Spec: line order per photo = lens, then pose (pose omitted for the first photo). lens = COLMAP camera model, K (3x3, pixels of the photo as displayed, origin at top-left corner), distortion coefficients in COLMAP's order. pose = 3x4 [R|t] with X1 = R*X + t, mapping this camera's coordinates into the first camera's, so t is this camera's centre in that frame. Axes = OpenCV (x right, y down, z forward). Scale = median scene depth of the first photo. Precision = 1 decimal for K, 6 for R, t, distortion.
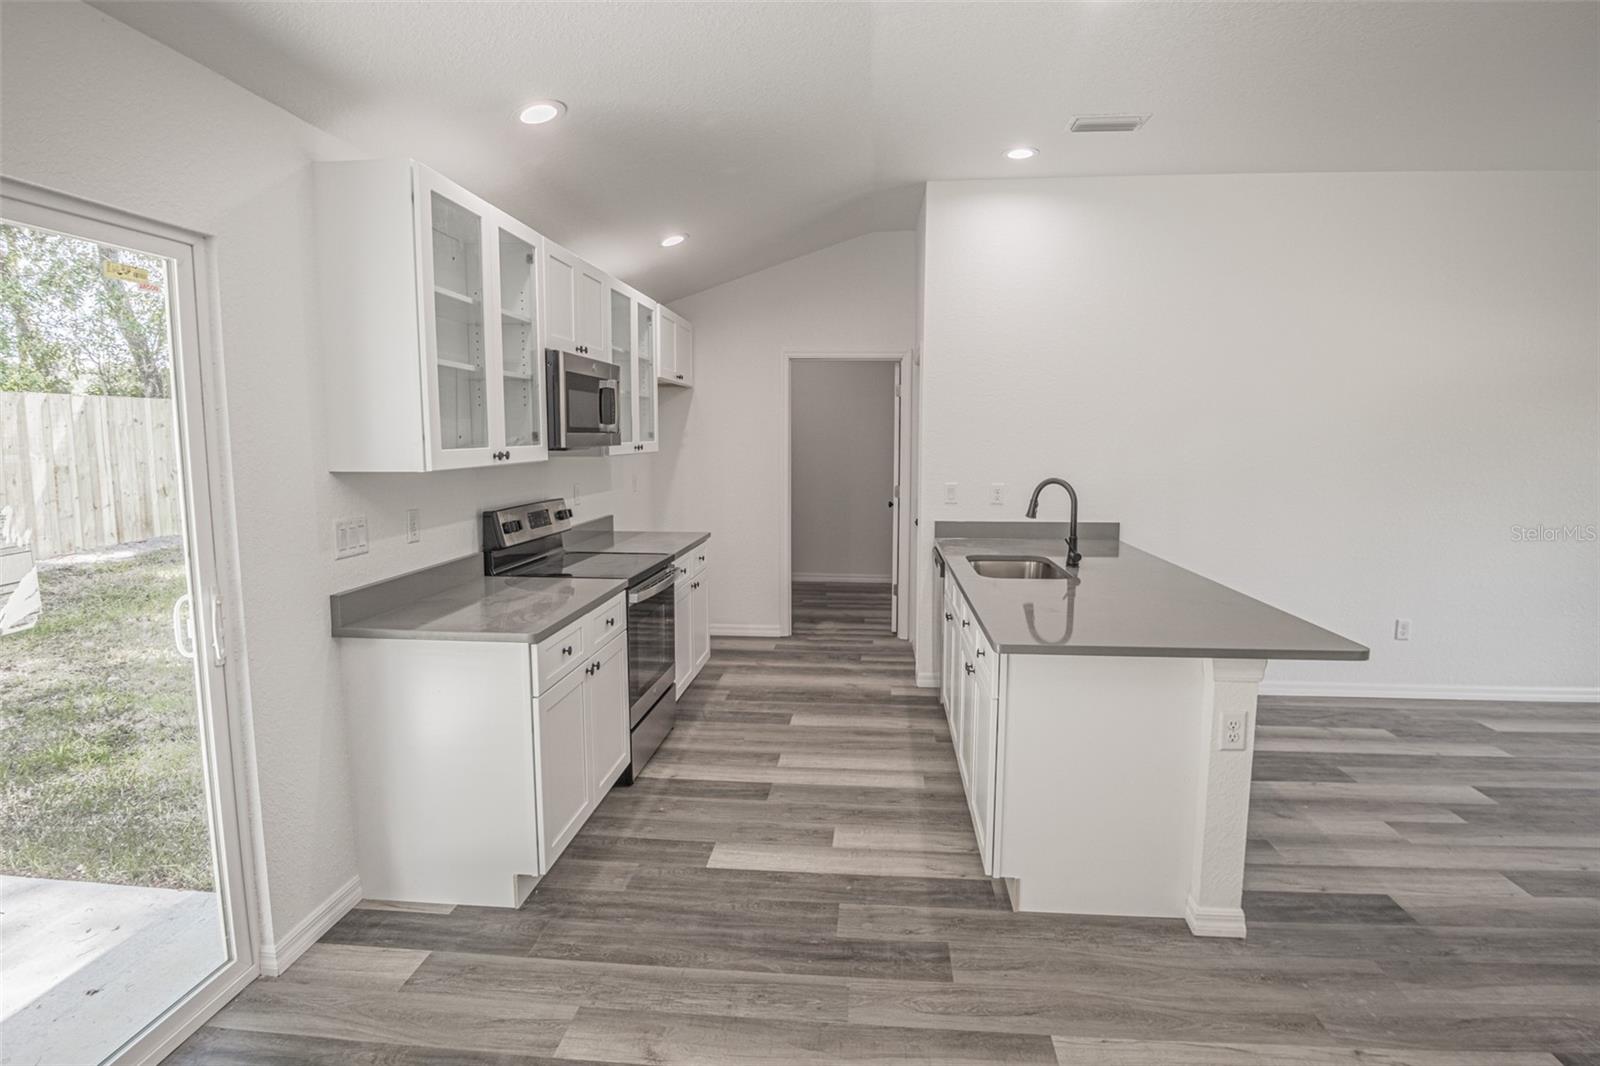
lens RADIAL K [[812.8, 0, 809.6], [0, 812.8, 526.2], [0, 0, 1]] dist [-0.021153, -0.005800]
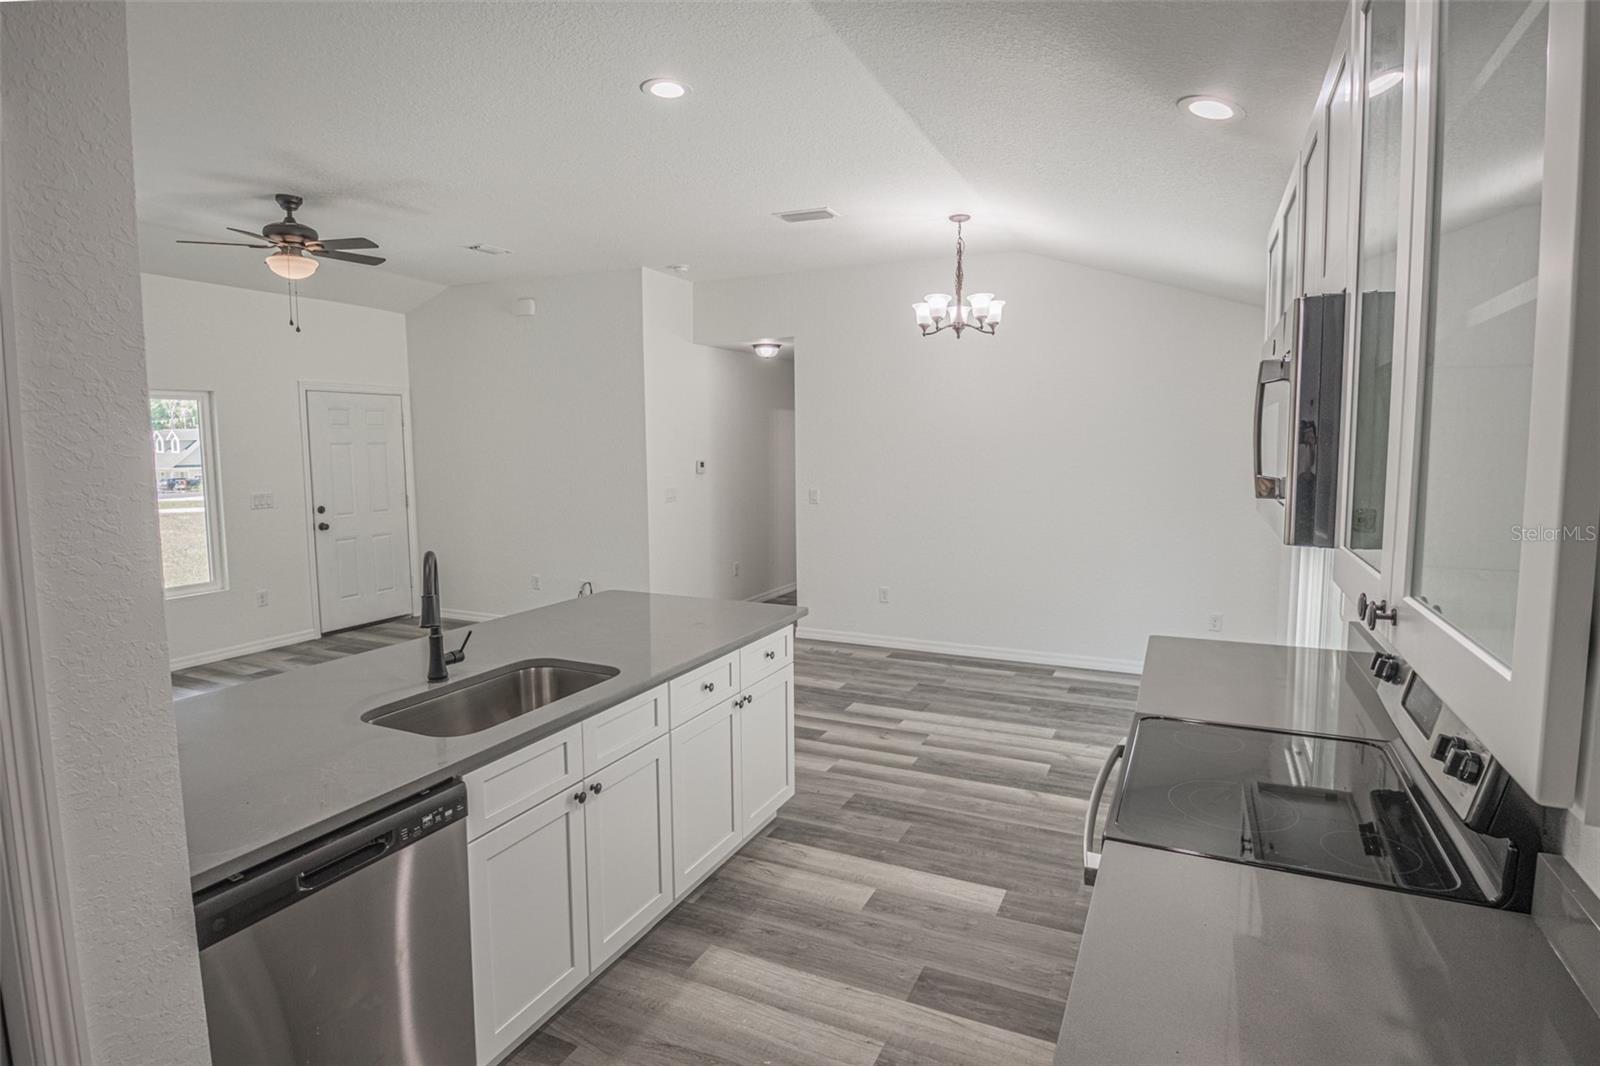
lens RADIAL K [[828.3, 0, 809.8], [0, 828.3, 515.7], [0, 0, 1]] dist [-0.025975, -0.000790]
pose [[-0.938420, -0.032384, 0.343975, -0.231468], [0.037413, 0.980218, 0.194353, -0.253840], [-0.343465, 0.195254, -0.918645, 1.903960]]
